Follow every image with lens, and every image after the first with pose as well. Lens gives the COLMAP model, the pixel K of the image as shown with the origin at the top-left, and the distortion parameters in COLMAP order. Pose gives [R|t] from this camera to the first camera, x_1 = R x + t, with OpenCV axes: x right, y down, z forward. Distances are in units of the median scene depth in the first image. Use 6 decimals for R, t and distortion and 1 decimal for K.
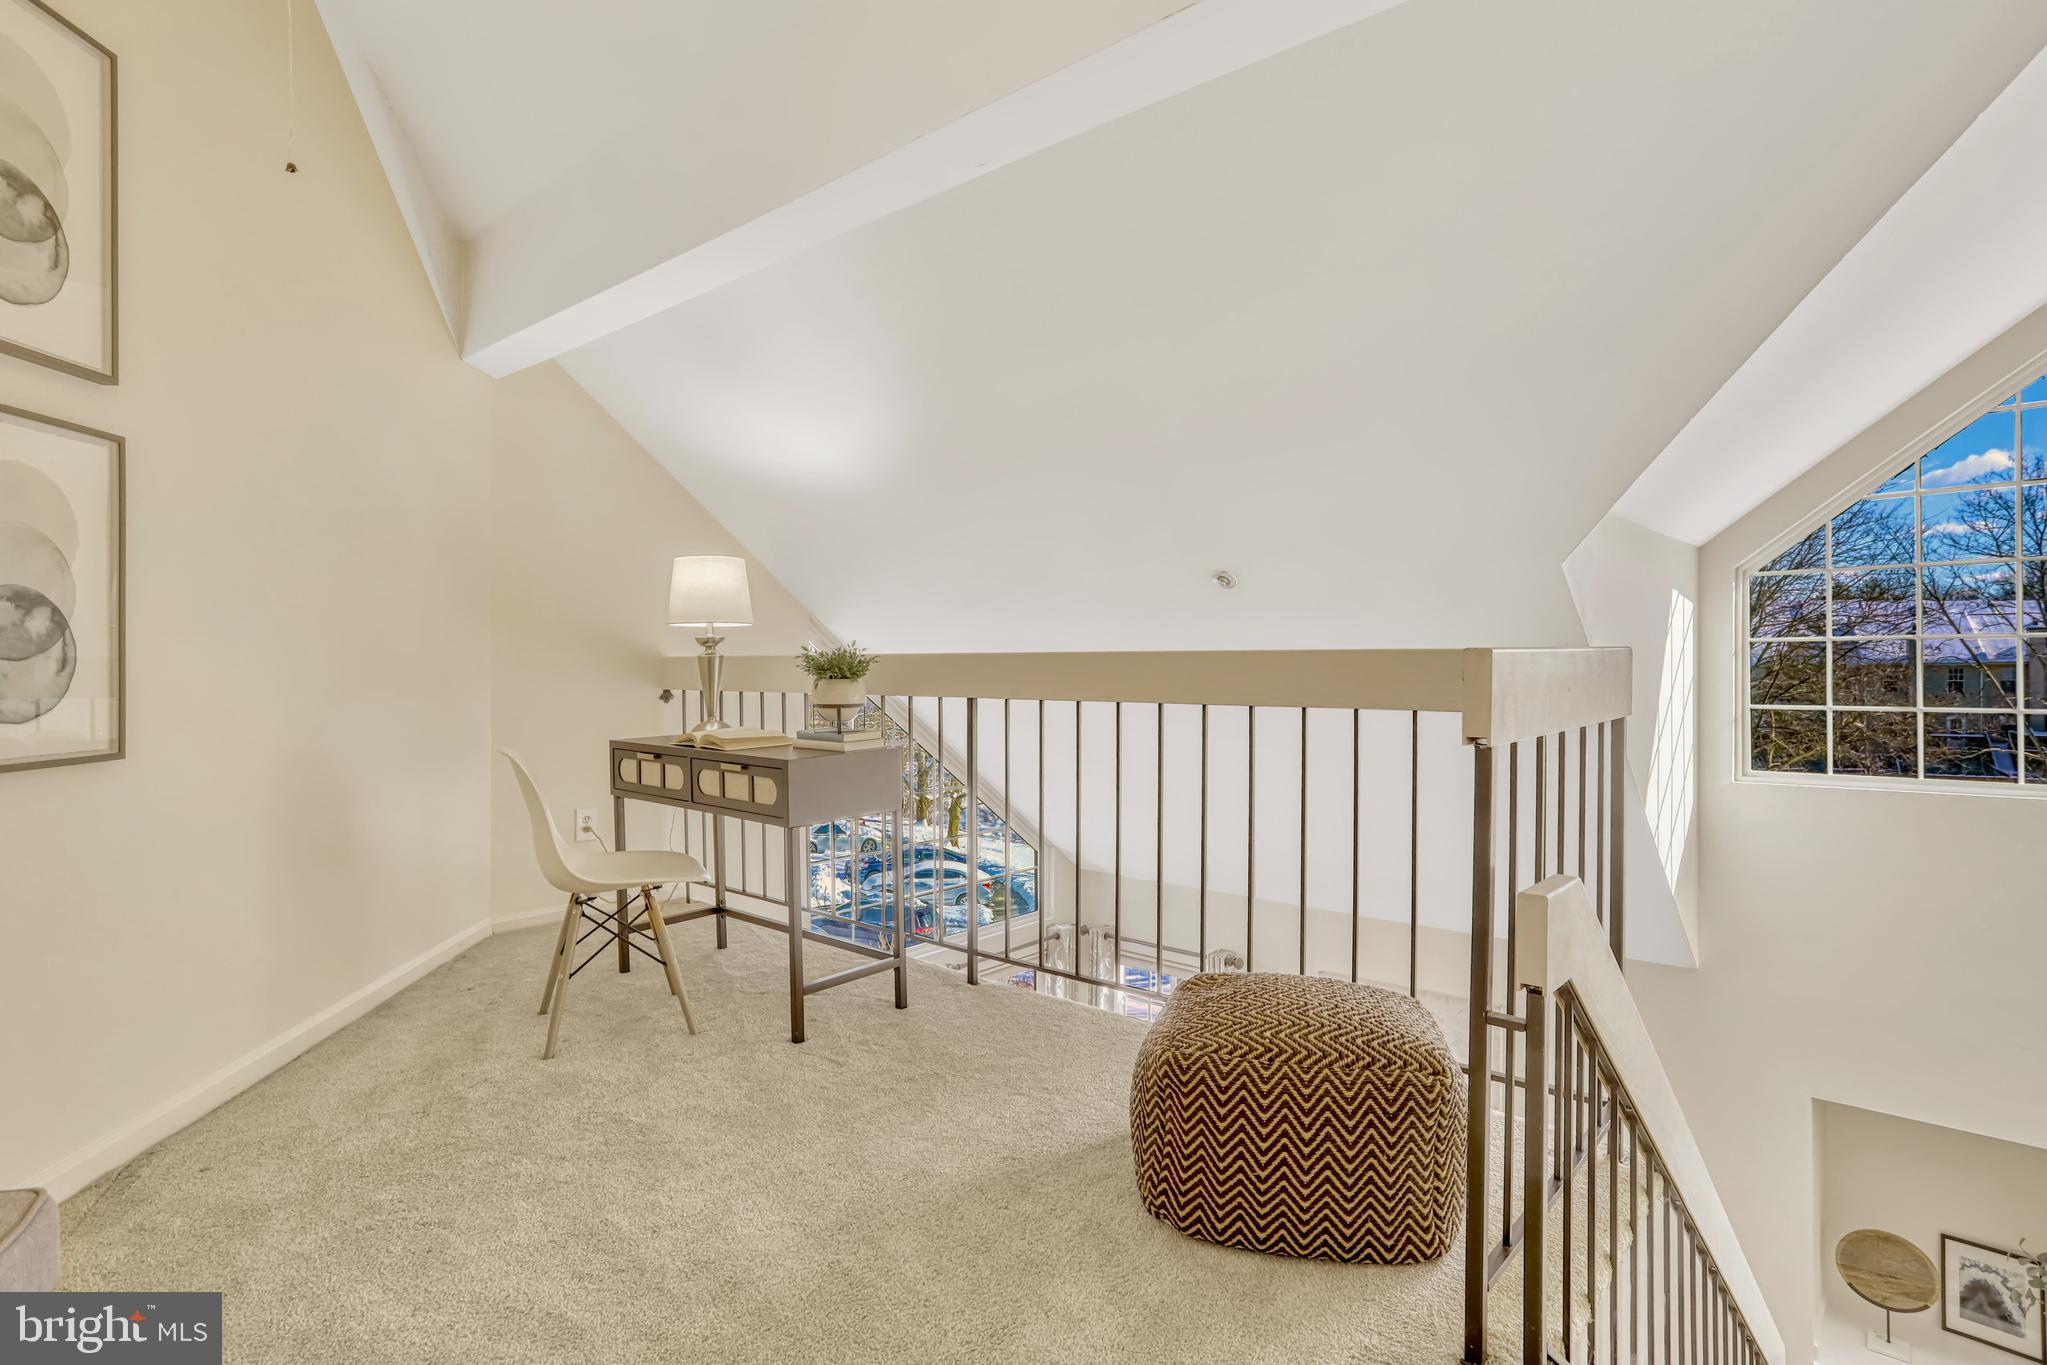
lens RADIAL K [[1007.0, 0, 1020.5], [0, 1007.0, 648.9], [0, 0, 1]] dist [-0.045112, 0.033260]
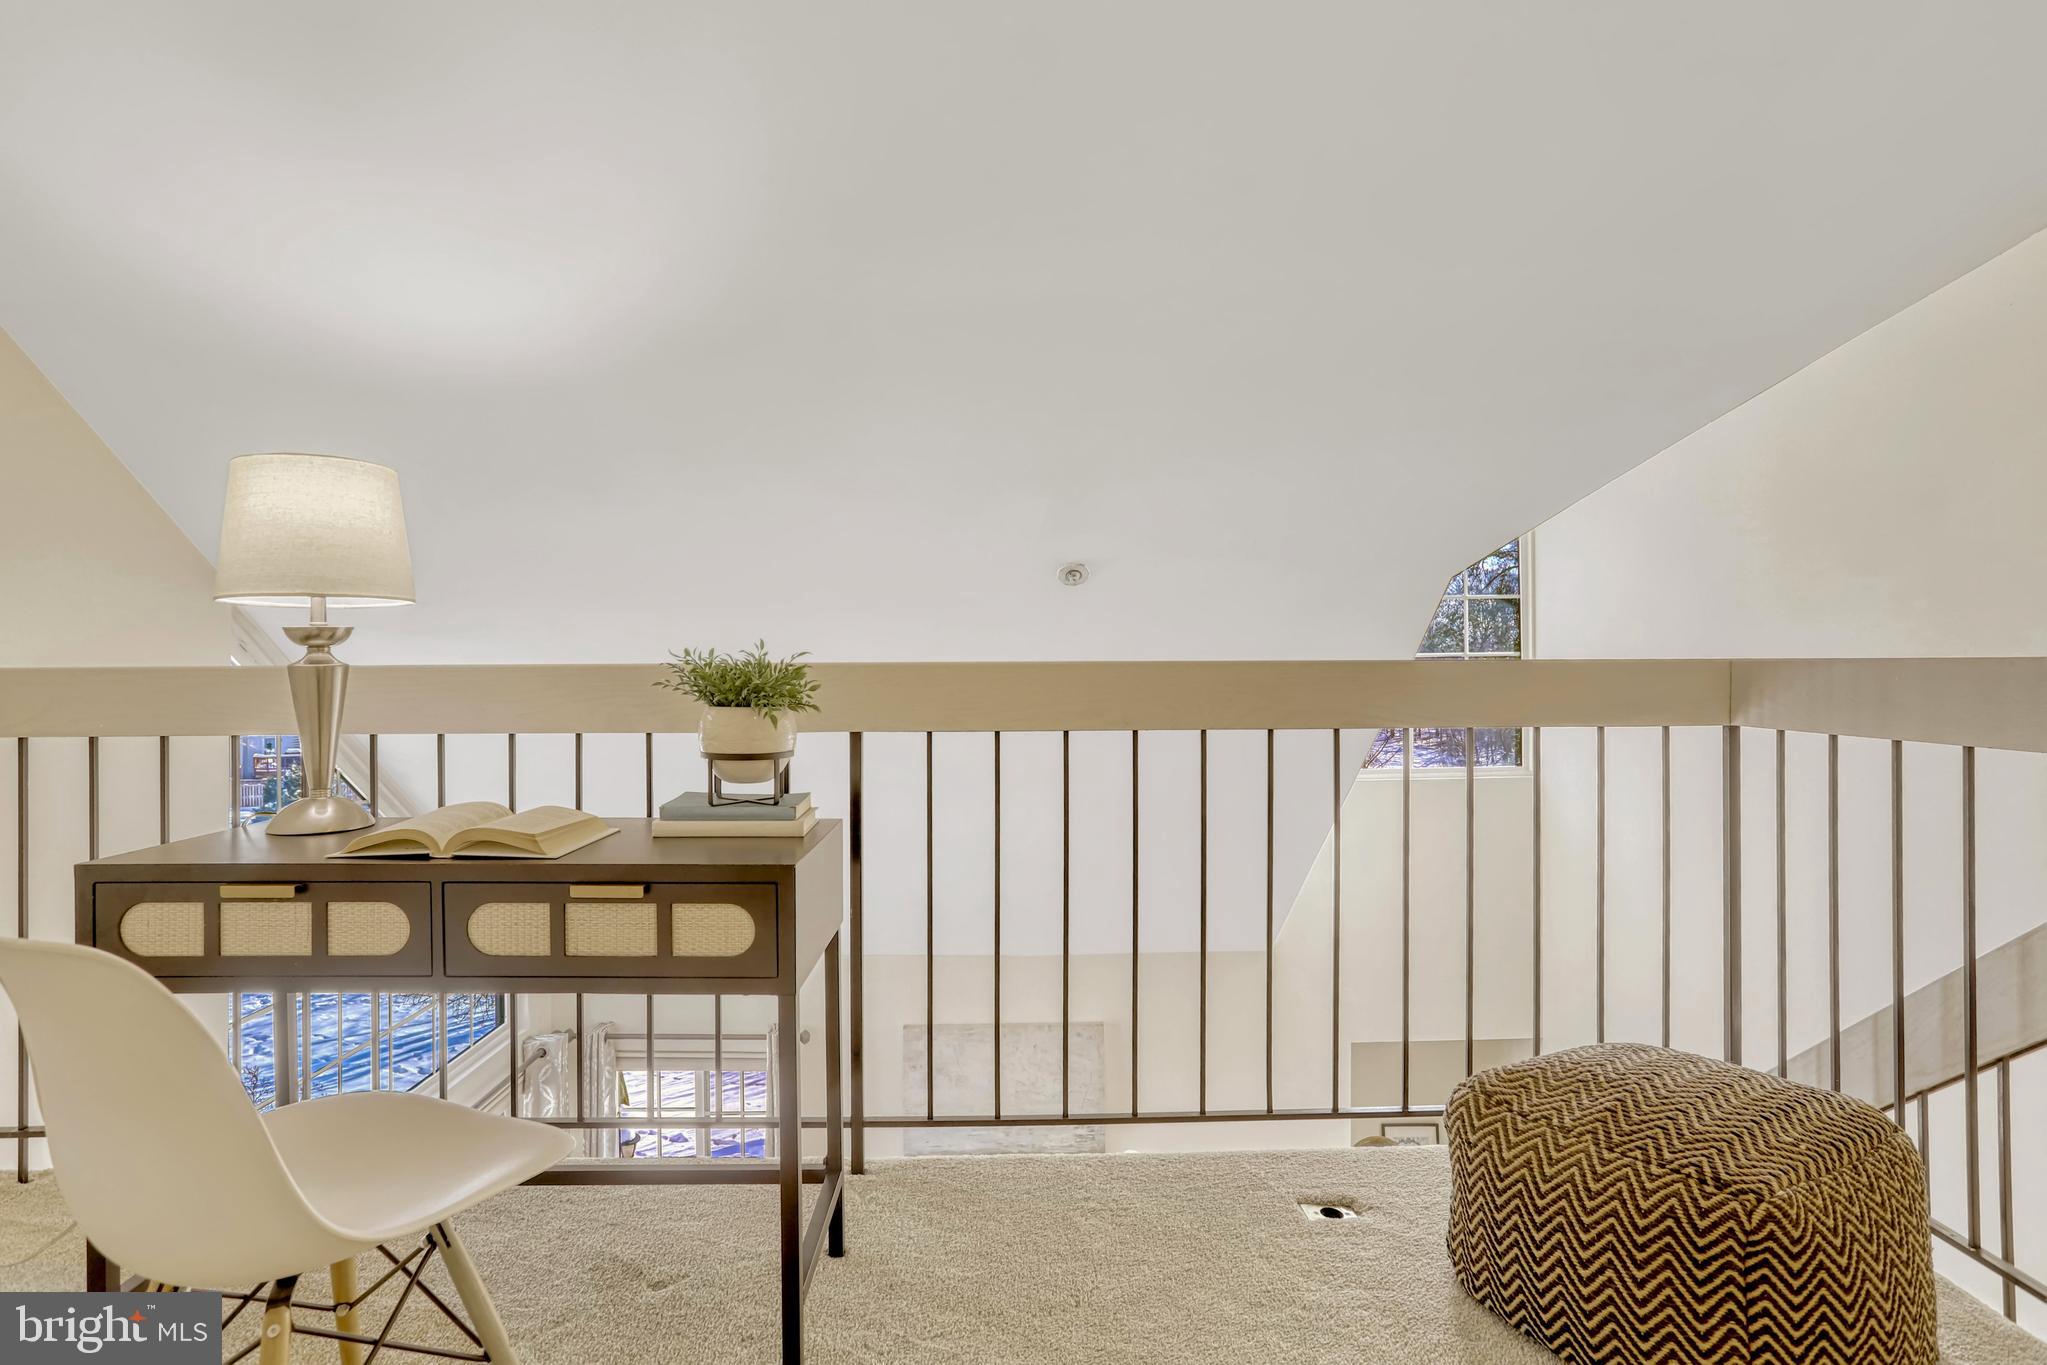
lens RADIAL K [[1007.0, 0, 1020.5], [0, 1007.0, 648.9], [0, 0, 1]] dist [-0.045112, 0.033260]
pose [[0.746460, 0.020285, 0.665121, -0.427106], [-0.004607, 0.999669, -0.025318, 0.011123], [-0.665414, 0.015835, 0.746306, 0.465236]]
